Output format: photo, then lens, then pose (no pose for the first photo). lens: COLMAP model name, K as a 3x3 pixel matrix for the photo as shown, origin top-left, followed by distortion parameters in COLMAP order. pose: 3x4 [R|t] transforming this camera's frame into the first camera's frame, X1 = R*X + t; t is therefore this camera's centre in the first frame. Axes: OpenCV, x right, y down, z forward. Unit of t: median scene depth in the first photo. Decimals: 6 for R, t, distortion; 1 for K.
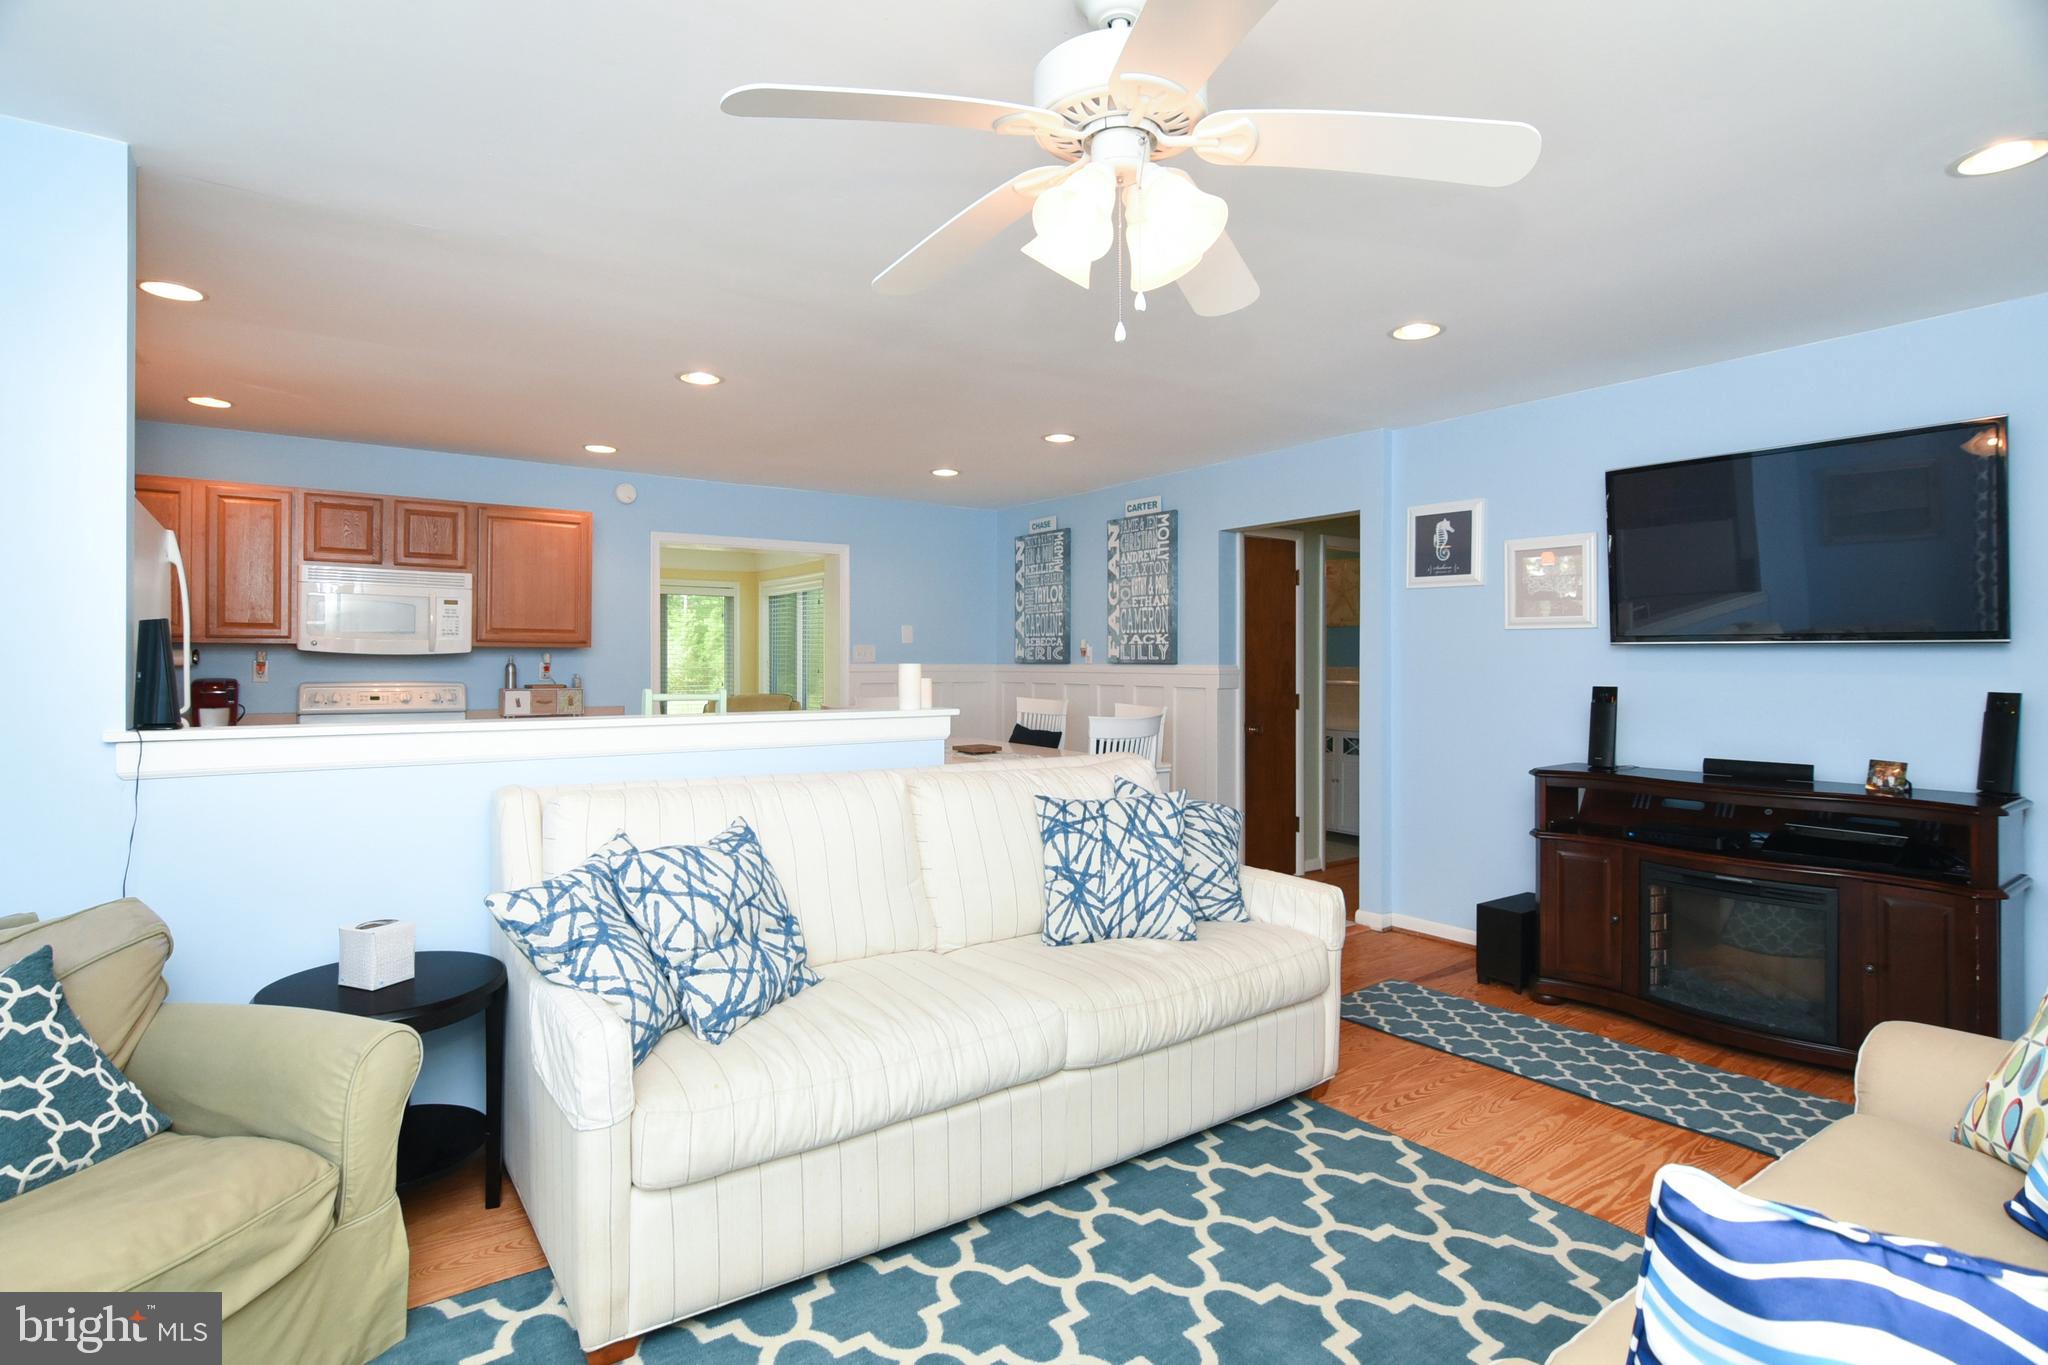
lens RADIAL K [[1000.9, 0, 1025.2], [0, 1000.9, 668.3], [0, 0, 1]] dist [-0.003454, -0.022417]
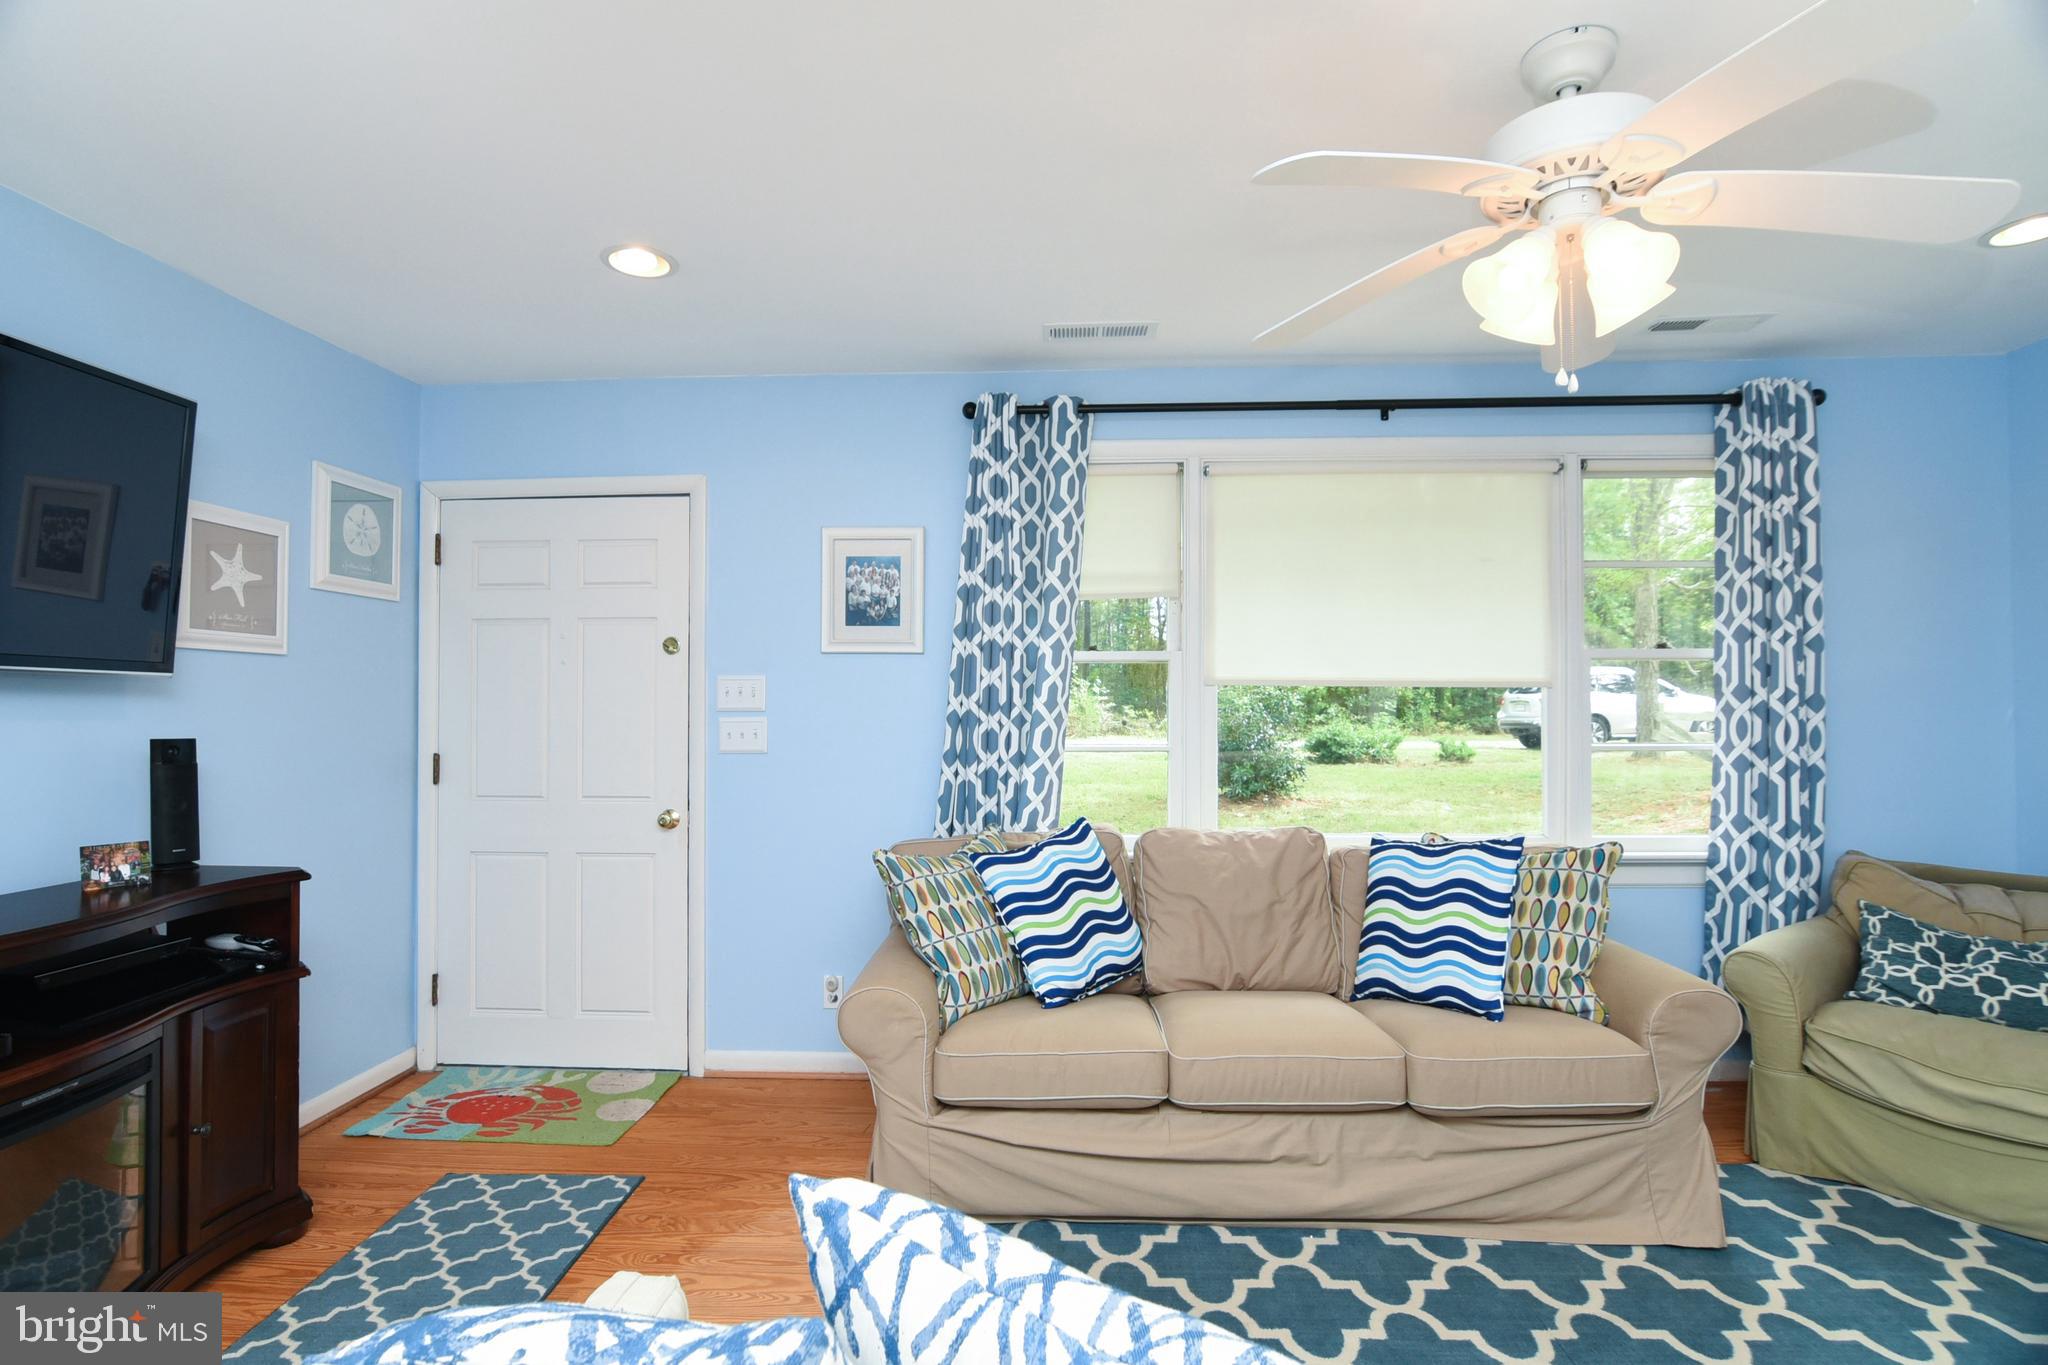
lens RADIAL K [[1017.8, 0, 1025.4], [0, 1017.8, 691.9], [0, 0, 1]] dist [-0.040711, 0.020650]
pose [[-0.790199, 0.007348, 0.612806, -0.030974], [0.003052, 0.999963, -0.008055, -0.002511], [-0.612843, -0.004495, -0.790192, 0.773351]]
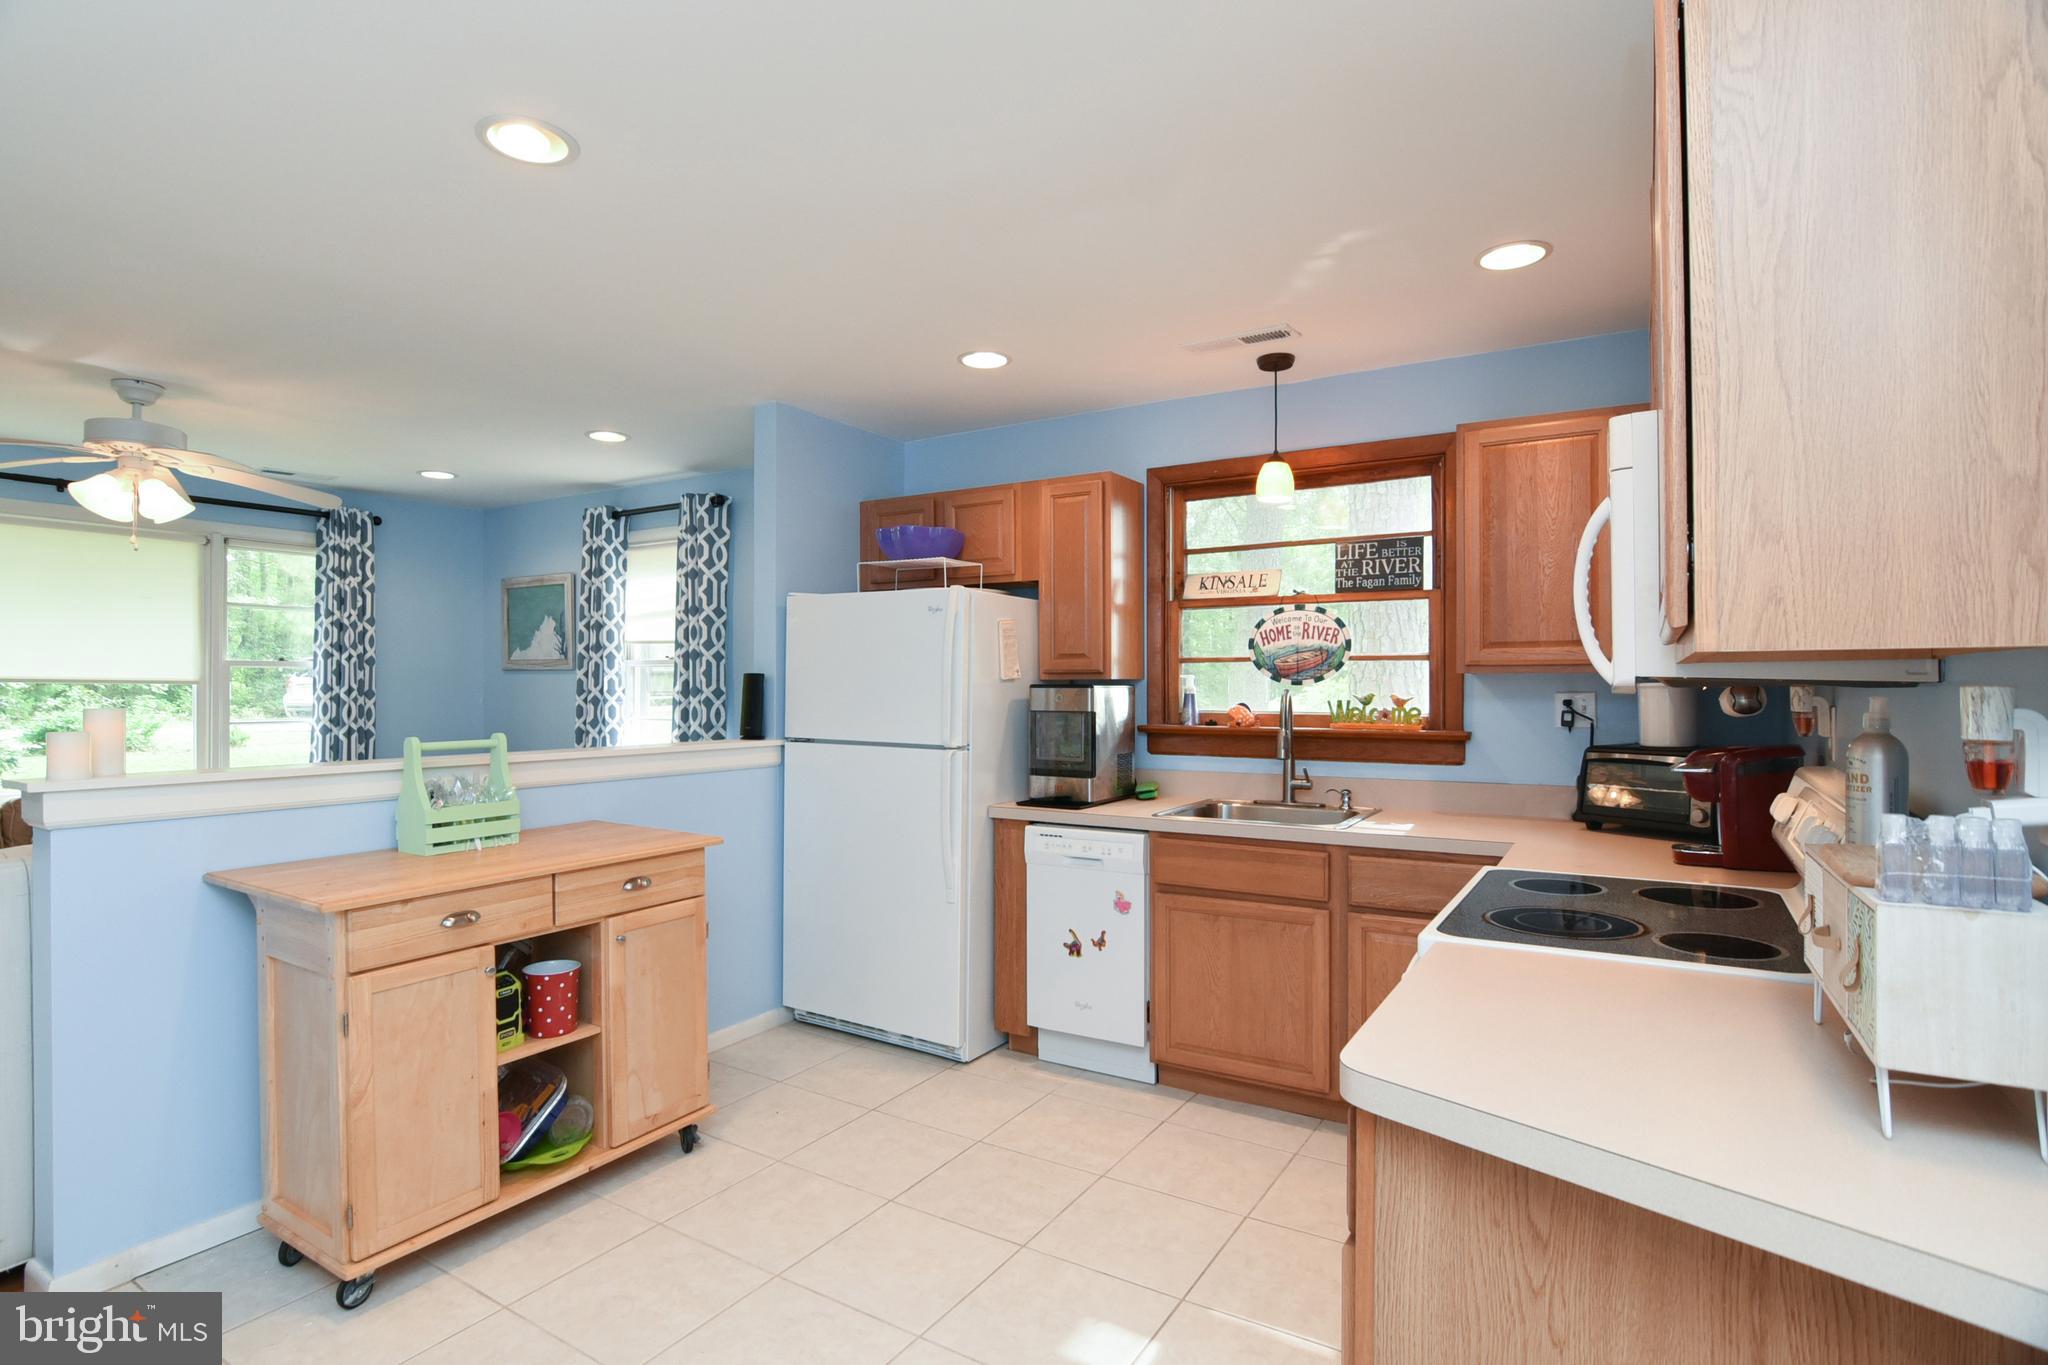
lens RADIAL K [[1023.1, 0, 1003.8], [0, 1023.1, 687.6], [0, 0, 1]] dist [-0.016059, 0.000566]
pose [[-0.931706, -0.003558, -0.363195, -0.306417], [-0.005824, 0.999970, 0.005144, -0.017937], [0.363166, 0.006908, -0.931699, 1.330187]]
